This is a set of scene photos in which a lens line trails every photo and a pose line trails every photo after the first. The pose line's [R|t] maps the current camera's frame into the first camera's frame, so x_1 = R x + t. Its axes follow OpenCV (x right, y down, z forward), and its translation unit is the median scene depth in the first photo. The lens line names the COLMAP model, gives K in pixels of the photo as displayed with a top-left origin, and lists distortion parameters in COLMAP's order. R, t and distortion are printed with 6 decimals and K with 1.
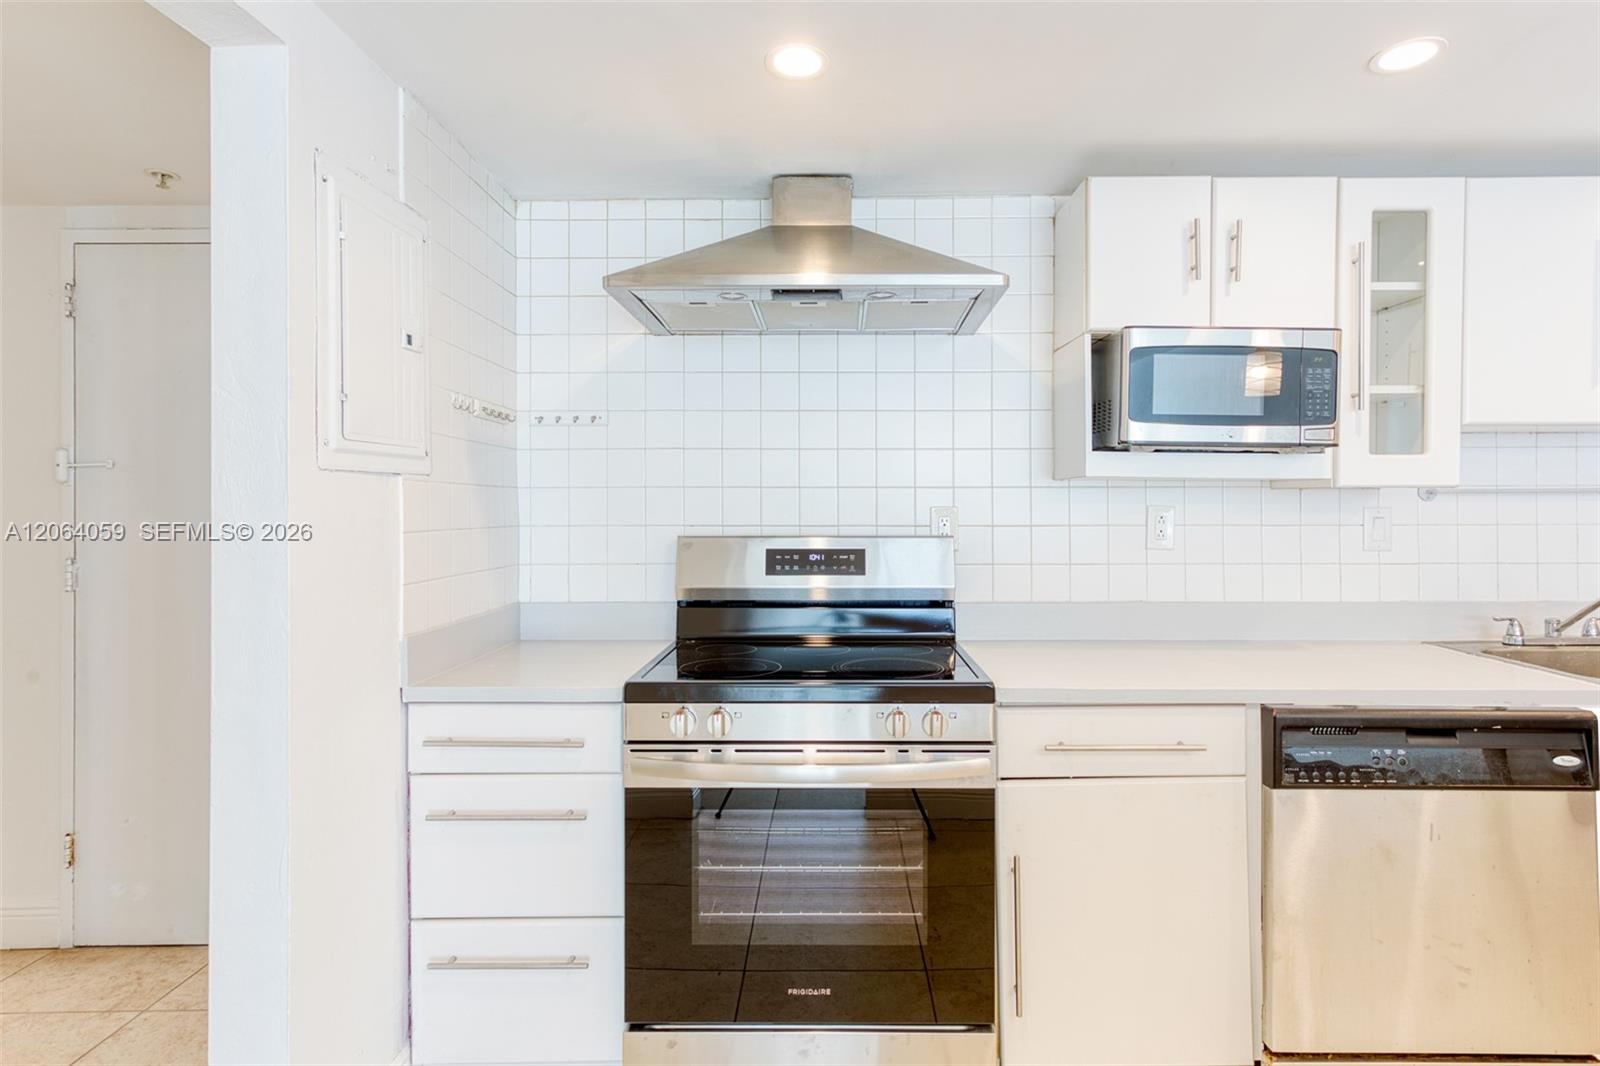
lens RADIAL K [[821.7, 0, 868.8], [0, 821.7, 506.8], [0, 0, 1]] dist [0.003060, 0.008782]
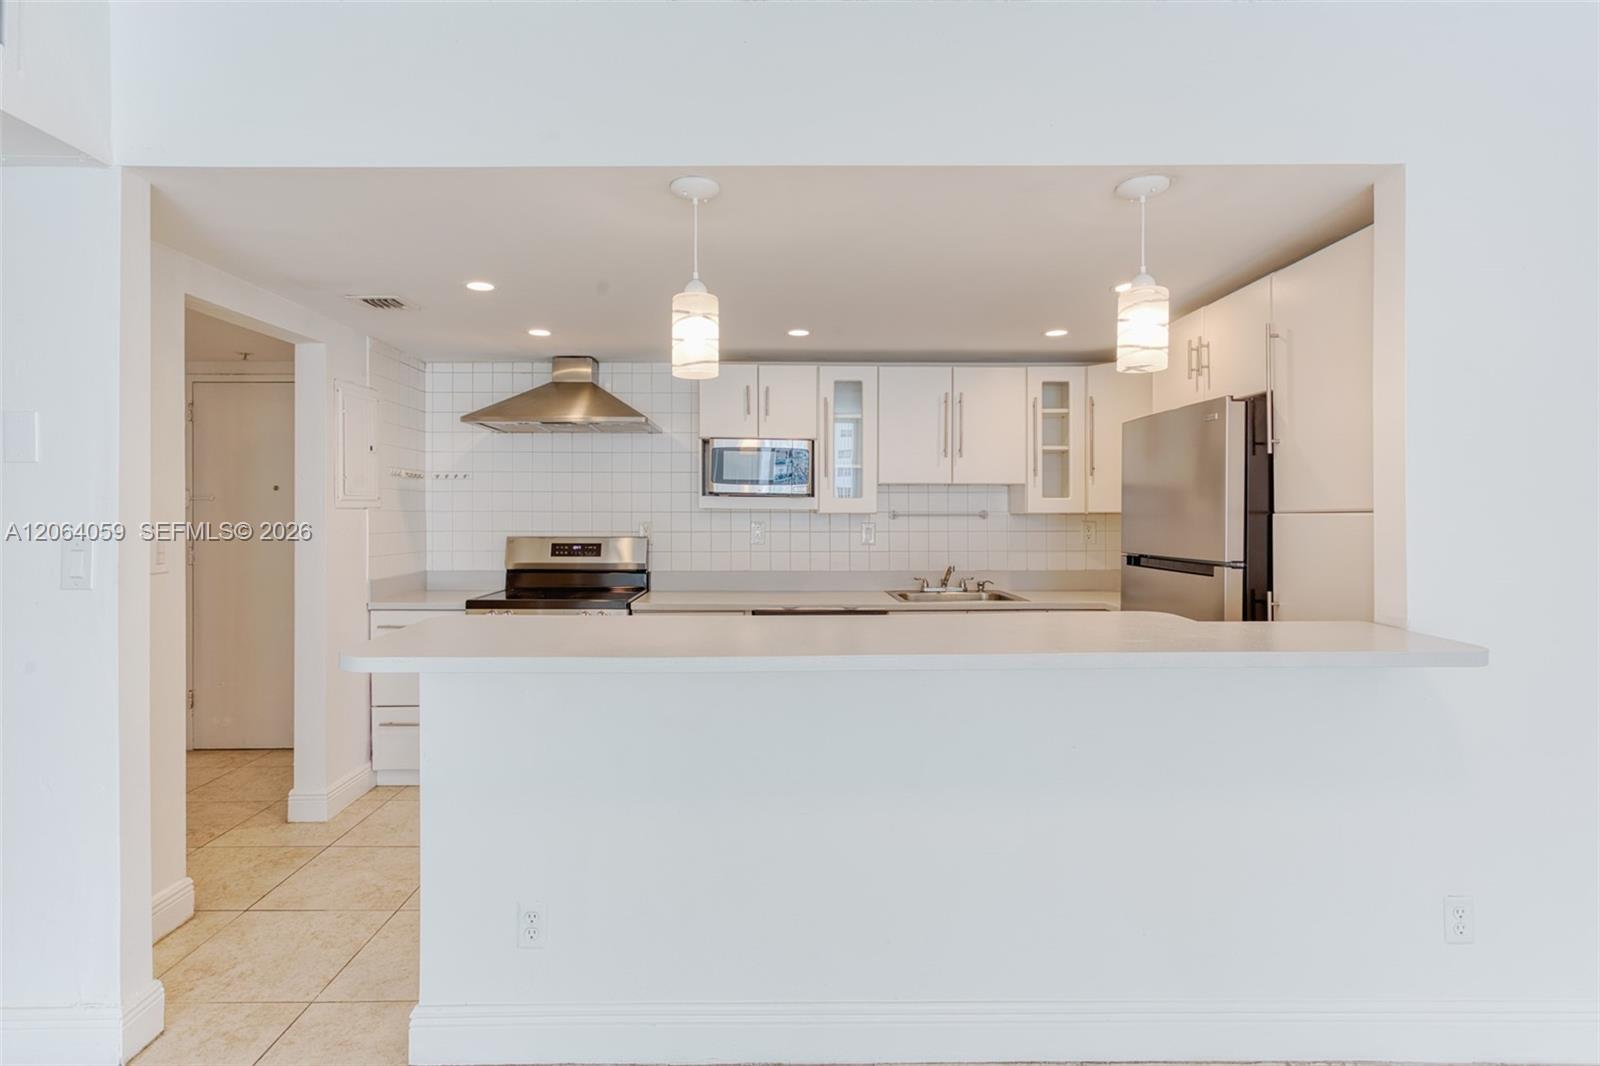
lens RADIAL K [[746.5, 0, 774.0], [0, 746.5, 517.2], [0, 0, 1]] dist [0.015227, 0.012309]
pose [[0.999982, 0.002167, -0.005614, 0.462447], [-0.002139, 0.999986, 0.004884, -0.023384], [0.005624, -0.004872, 0.999972, -0.872220]]
